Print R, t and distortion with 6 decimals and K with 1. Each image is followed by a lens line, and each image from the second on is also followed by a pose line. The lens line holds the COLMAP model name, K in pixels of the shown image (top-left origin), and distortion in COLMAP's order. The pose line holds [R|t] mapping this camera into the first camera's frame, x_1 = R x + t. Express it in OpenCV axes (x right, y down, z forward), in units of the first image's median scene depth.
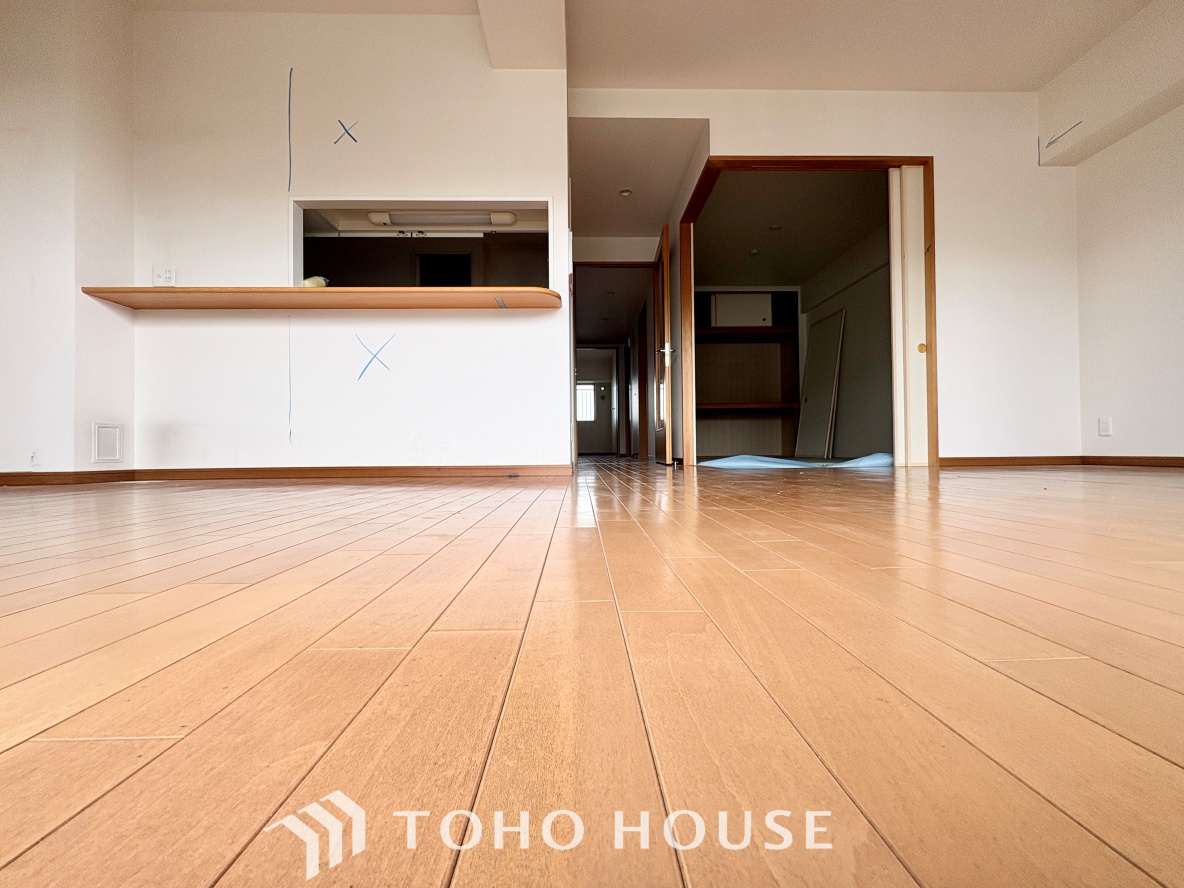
lens RADIAL K [[472.8, 0, 589.5], [0, 472.8, 436.3], [0, 0, 1]] dist [-0.000807, 0.000727]
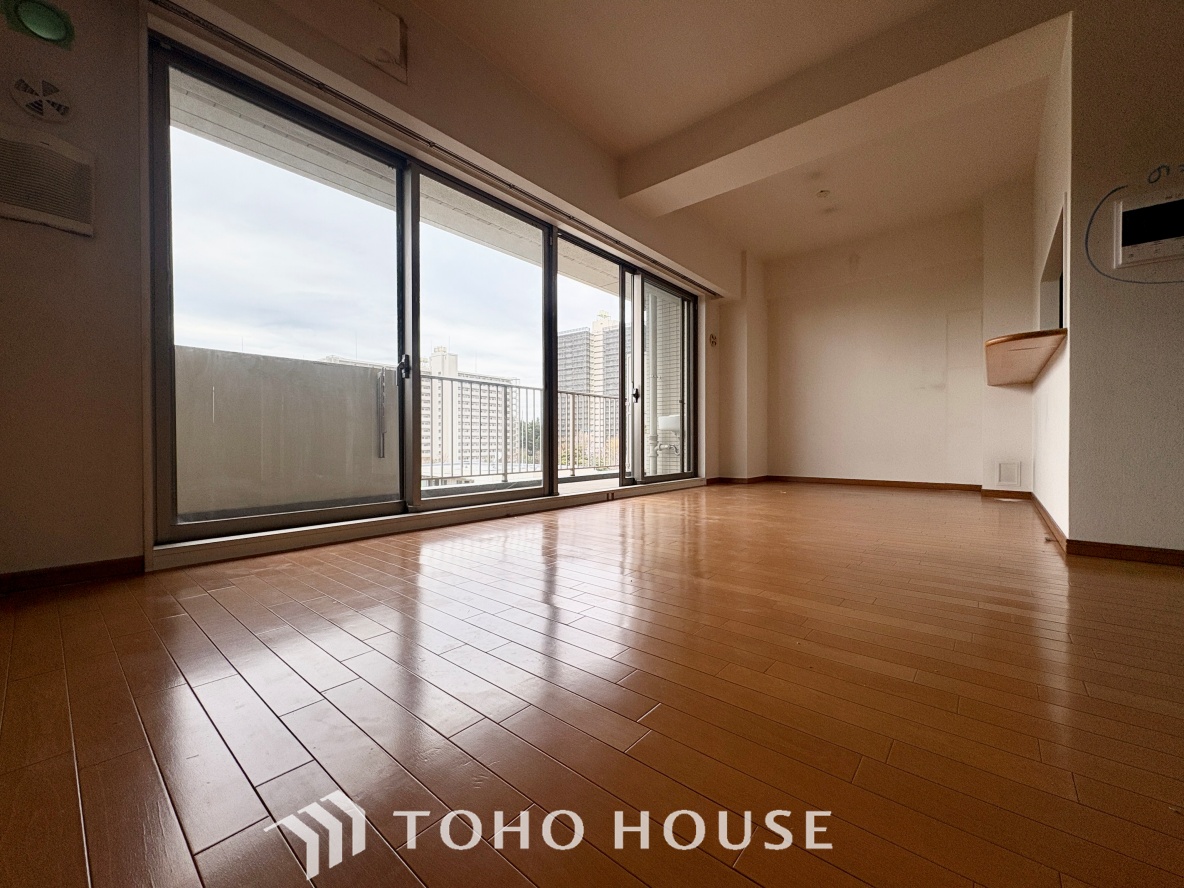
lens RADIAL K [[472.8, 0, 590.2], [0, 472.8, 441.5], [0, 0, 1]] dist [-0.000807, 0.000727]
pose [[-0.664835, 0.010776, -0.746913, 1.039225], [0.029492, 0.999495, -0.011830, -0.109520], [0.746408, -0.029893, -0.664817, 0.918452]]
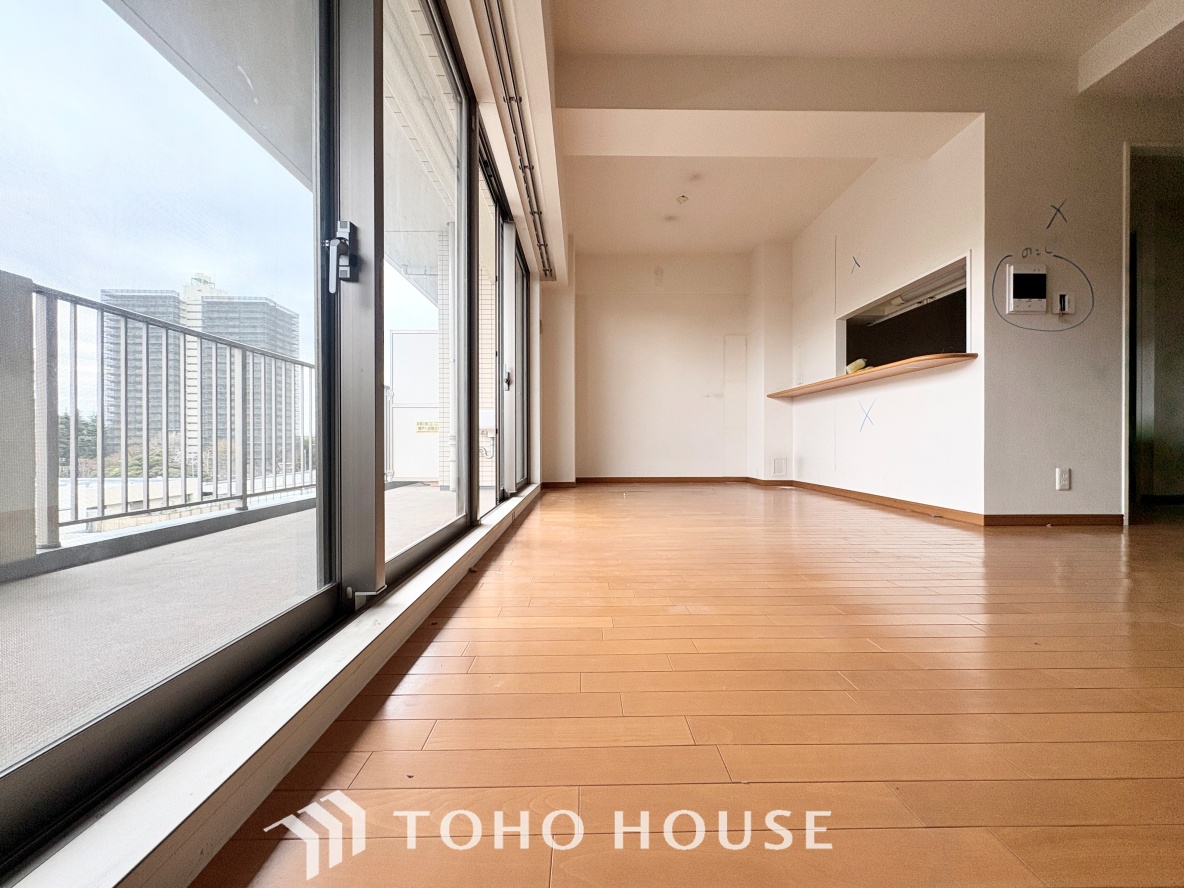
lens RADIAL K [[472.8, 0, 592.0], [0, 472.8, 441.4], [0, 0, 1]] dist [-0.000807, 0.000727]
pose [[-0.004092, 0.006176, -0.999973, 0.958445], [0.031604, 0.999482, 0.006044, -0.123865], [0.999492, -0.031578, -0.004286, 0.171062]]
